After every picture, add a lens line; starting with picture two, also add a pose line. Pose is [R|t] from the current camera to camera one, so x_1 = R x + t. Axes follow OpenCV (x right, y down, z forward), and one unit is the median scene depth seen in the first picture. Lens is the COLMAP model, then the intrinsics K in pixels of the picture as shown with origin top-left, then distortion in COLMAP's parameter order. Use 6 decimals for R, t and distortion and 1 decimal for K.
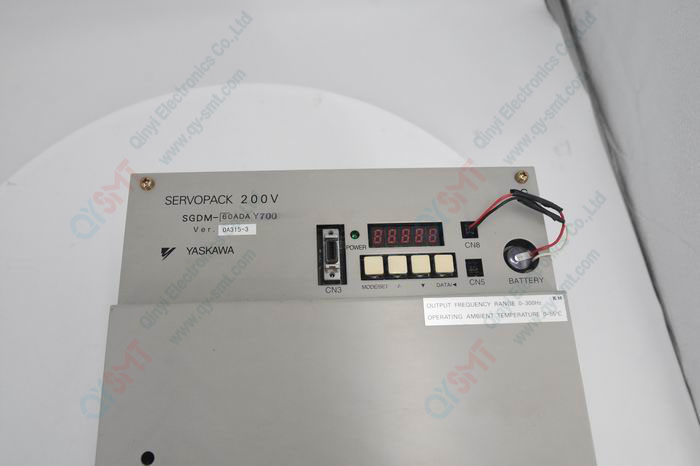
lens RADIAL K [[578.6, 0, 350.0], [0, 578.6, 233.0], [0, 0, 1]] dist [-0.075190, 0.005980]
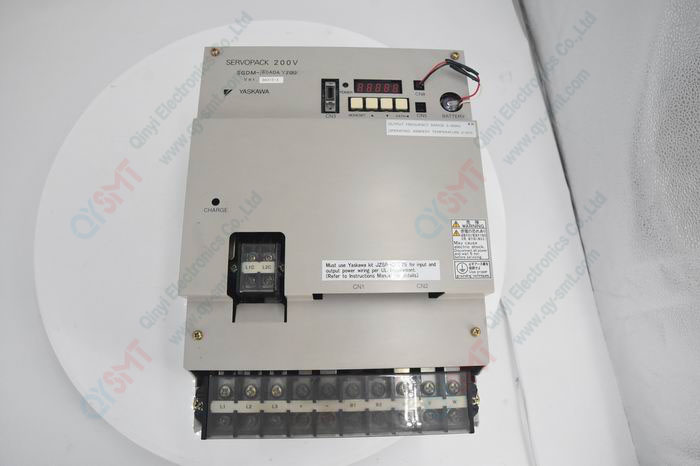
lens RADIAL K [[470.2, 0, 350.0], [0, 470.2, 233.0], [0, 0, 1]] dist [-0.133498, 0.059520]
pose [[0.999514, 0.027214, -0.015218, 0.050856], [-0.025669, 0.995255, 0.093850, 0.285599], [0.017700, -0.093414, 0.995470, -0.296174]]
